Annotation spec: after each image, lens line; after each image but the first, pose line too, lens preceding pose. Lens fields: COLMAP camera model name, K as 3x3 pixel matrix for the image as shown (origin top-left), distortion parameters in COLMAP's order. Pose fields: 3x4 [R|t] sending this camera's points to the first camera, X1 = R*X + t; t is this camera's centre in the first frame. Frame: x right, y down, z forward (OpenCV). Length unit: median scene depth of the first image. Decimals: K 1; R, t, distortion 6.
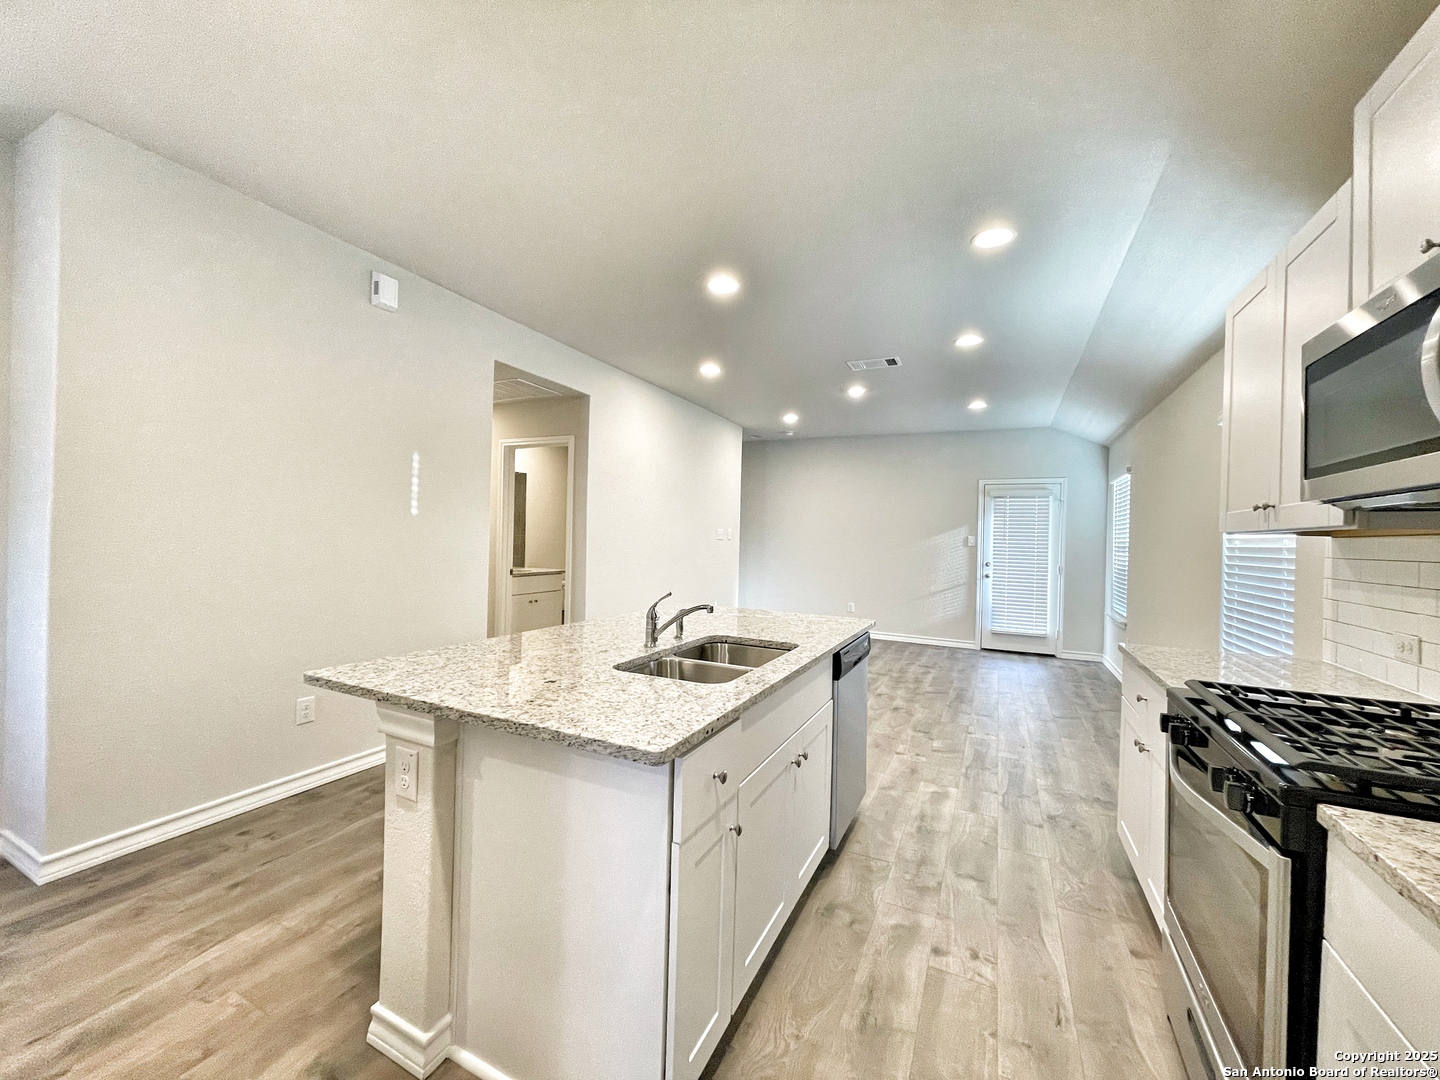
lens RADIAL K [[580.0, 0, 714.2], [0, 580.0, 537.7], [0, 0, 1]] dist [-0.006010, 0.001602]
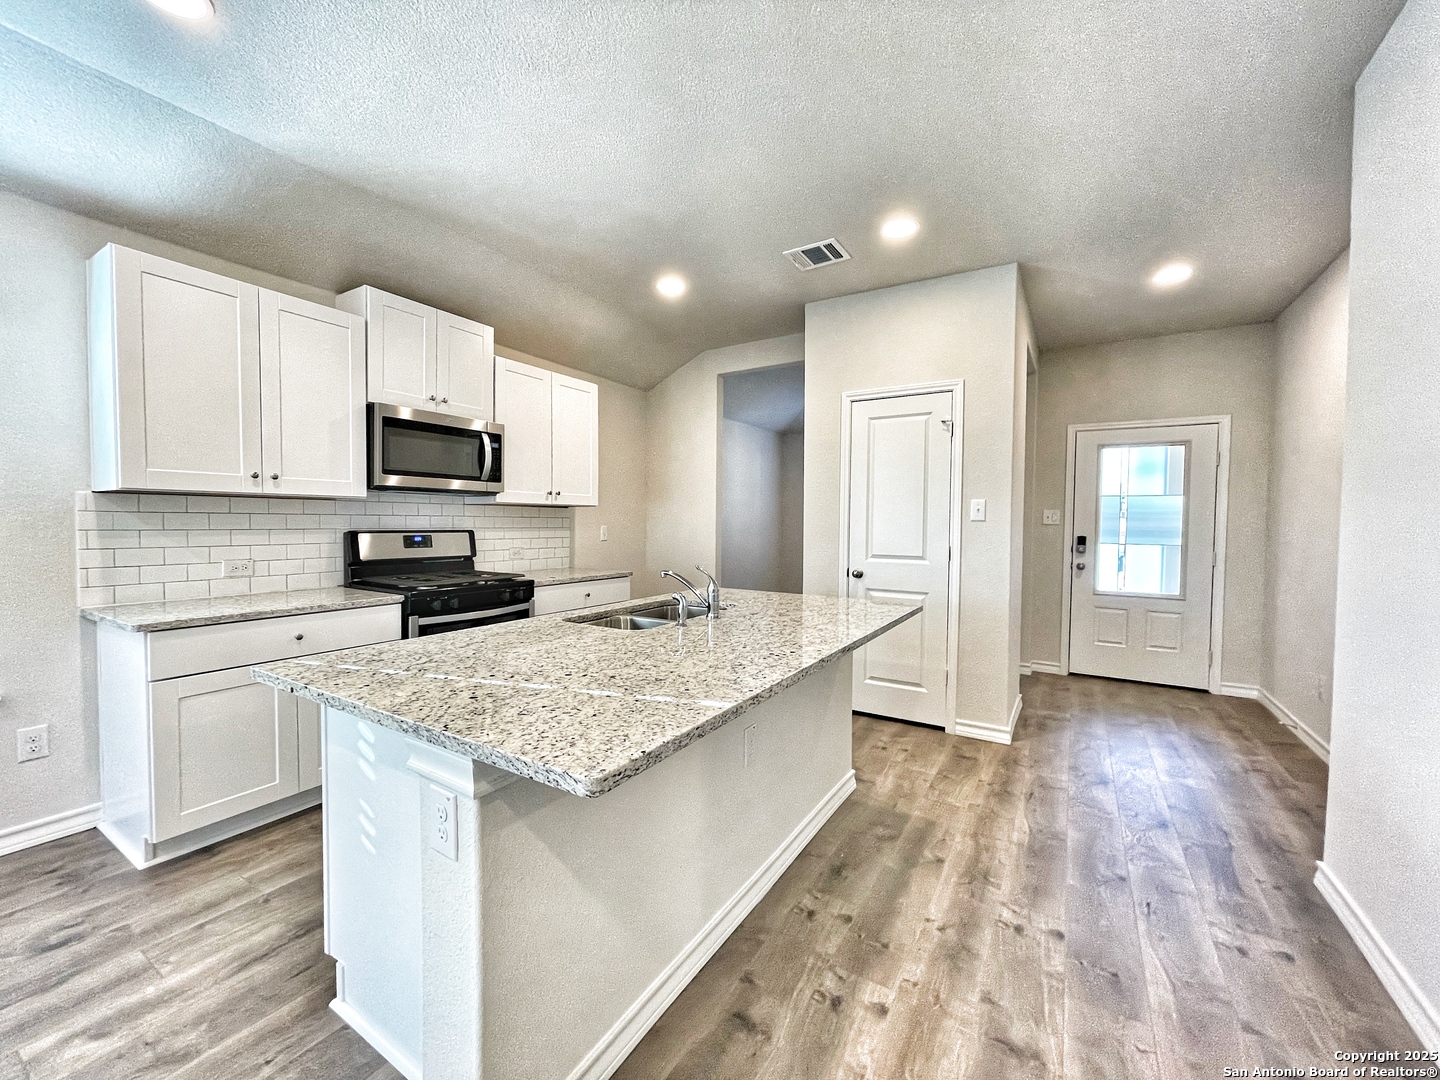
lens RADIAL K [[580.0, 0, 714.7], [0, 580.0, 539.5], [0, 0, 1]] dist [-0.006010, 0.001602]
pose [[-0.994671, -0.041150, 0.094537, -0.123350], [-0.037802, 0.998602, 0.036936, 0.006434], [-0.095925, 0.033165, -0.994836, 1.268811]]
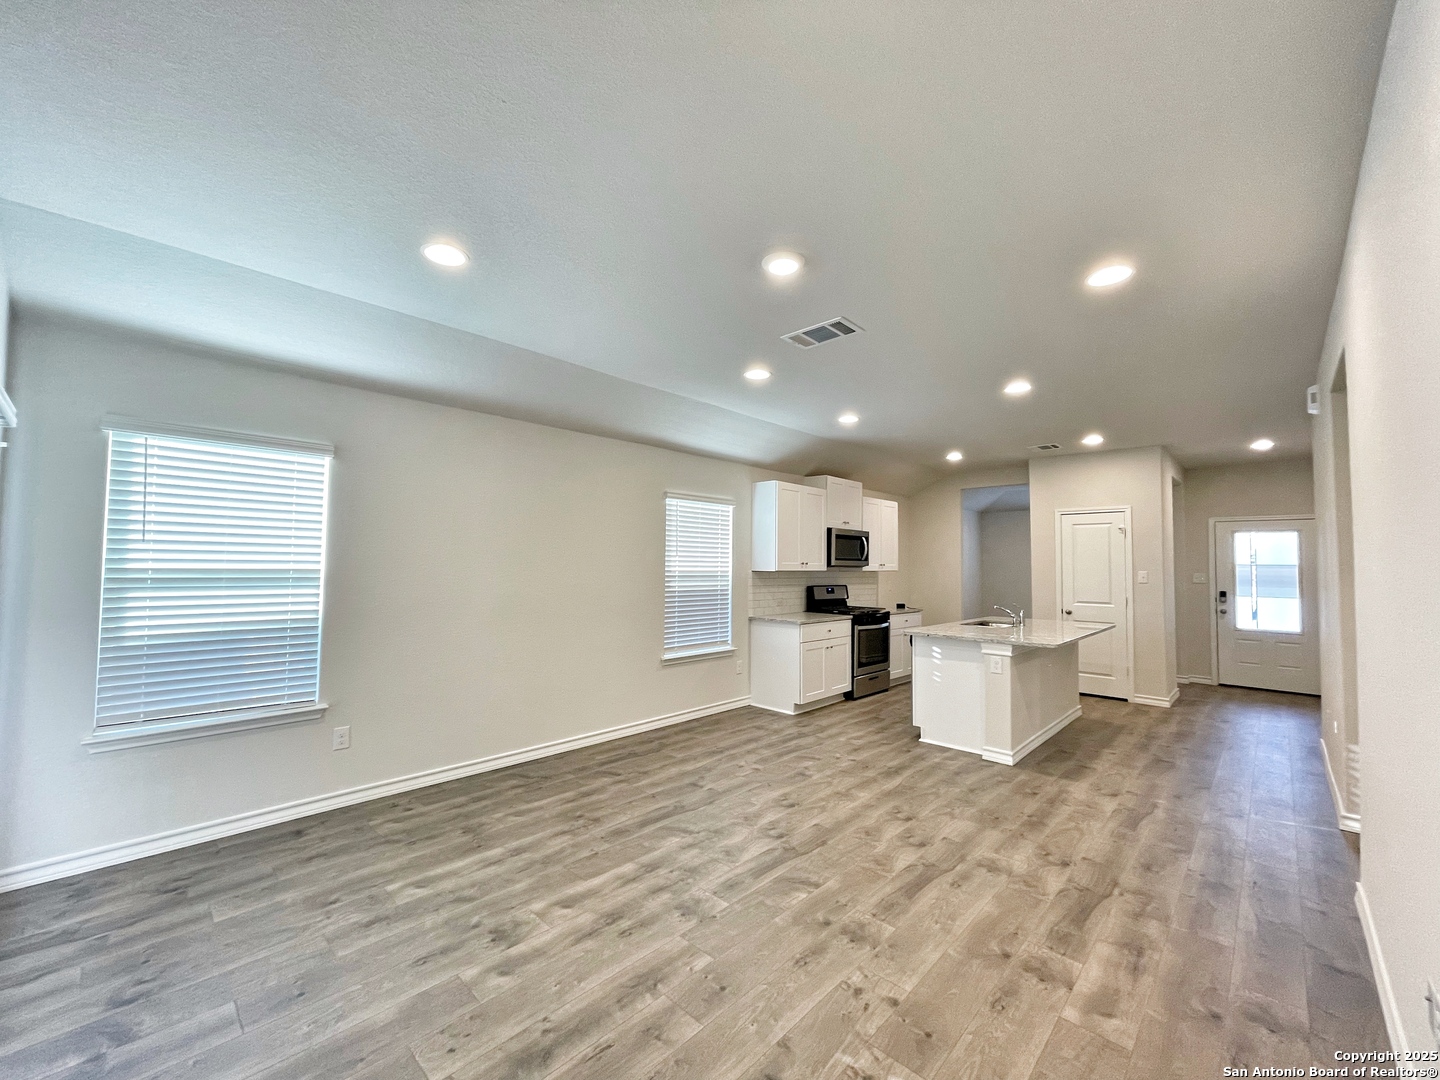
lens RADIAL K [[580.0, 0, 717.4], [0, 580.0, 539.6], [0, 0, 1]] dist [-0.006010, 0.001602]
pose [[-0.951850, -0.026718, 0.305396, 0.249338], [-0.038711, 0.998696, -0.033282, -0.030423], [-0.304109, -0.043502, -0.951644, 2.387521]]
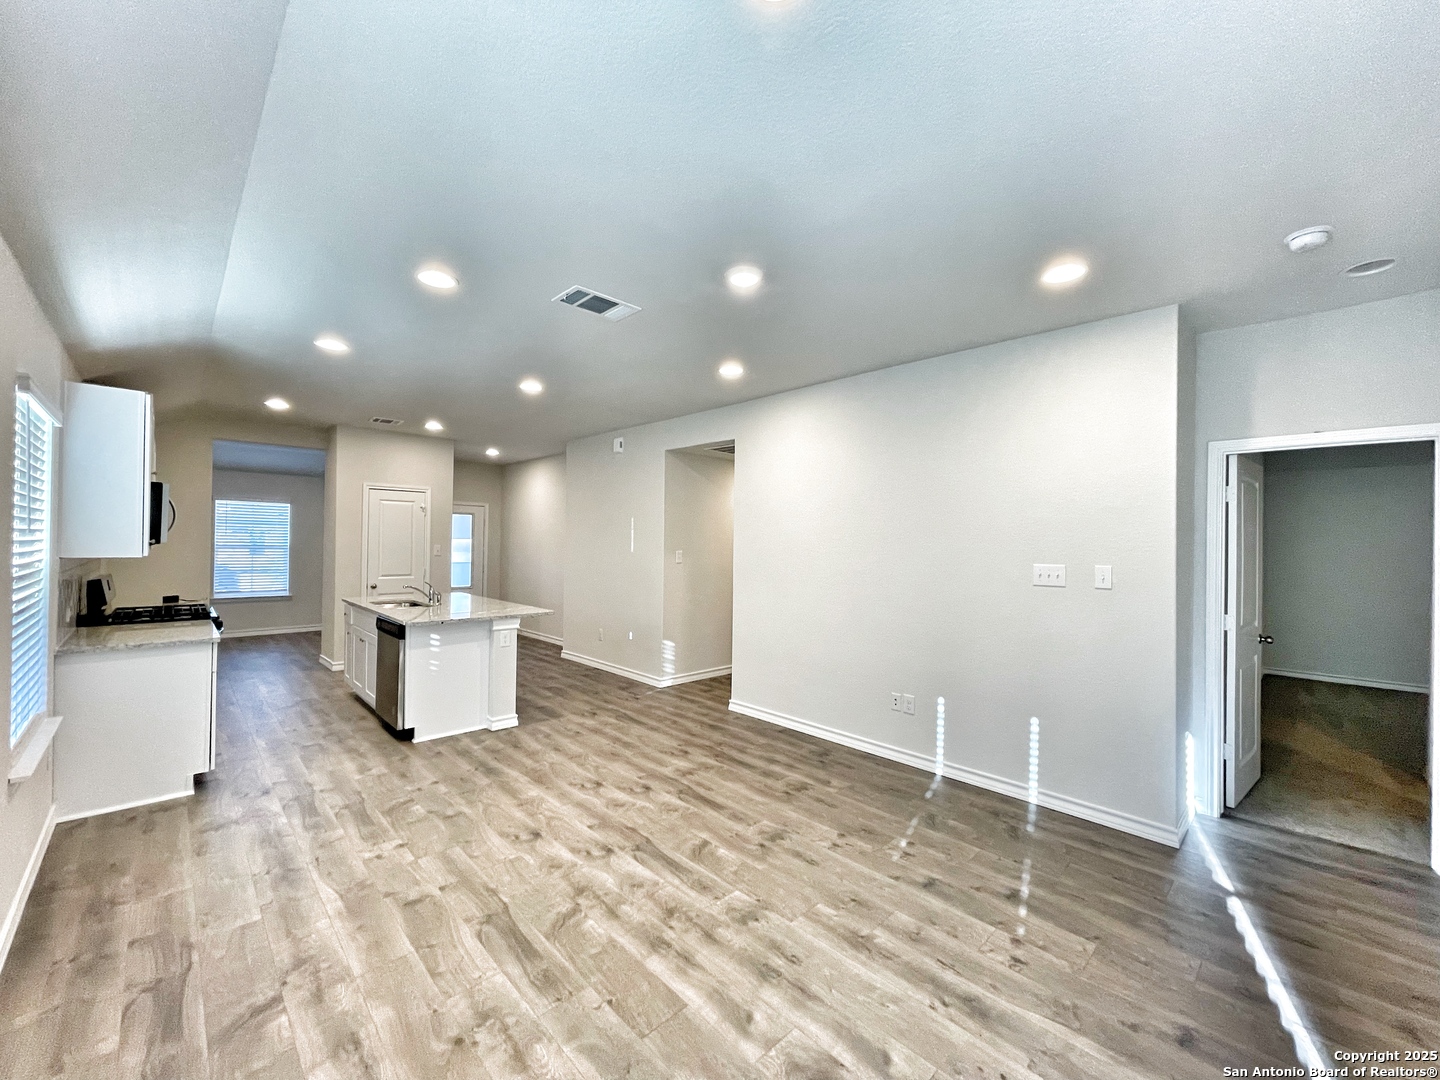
lens RADIAL K [[580.0, 0, 700.3], [0, 580.0, 540.1], [0, 0, 1]] dist [-0.006010, 0.001602]
pose [[-0.358443, -0.039296, -0.932724, 1.170858], [-0.029170, 0.999097, -0.030882, -0.025807], [0.933096, 0.016138, -0.359266, 1.892112]]
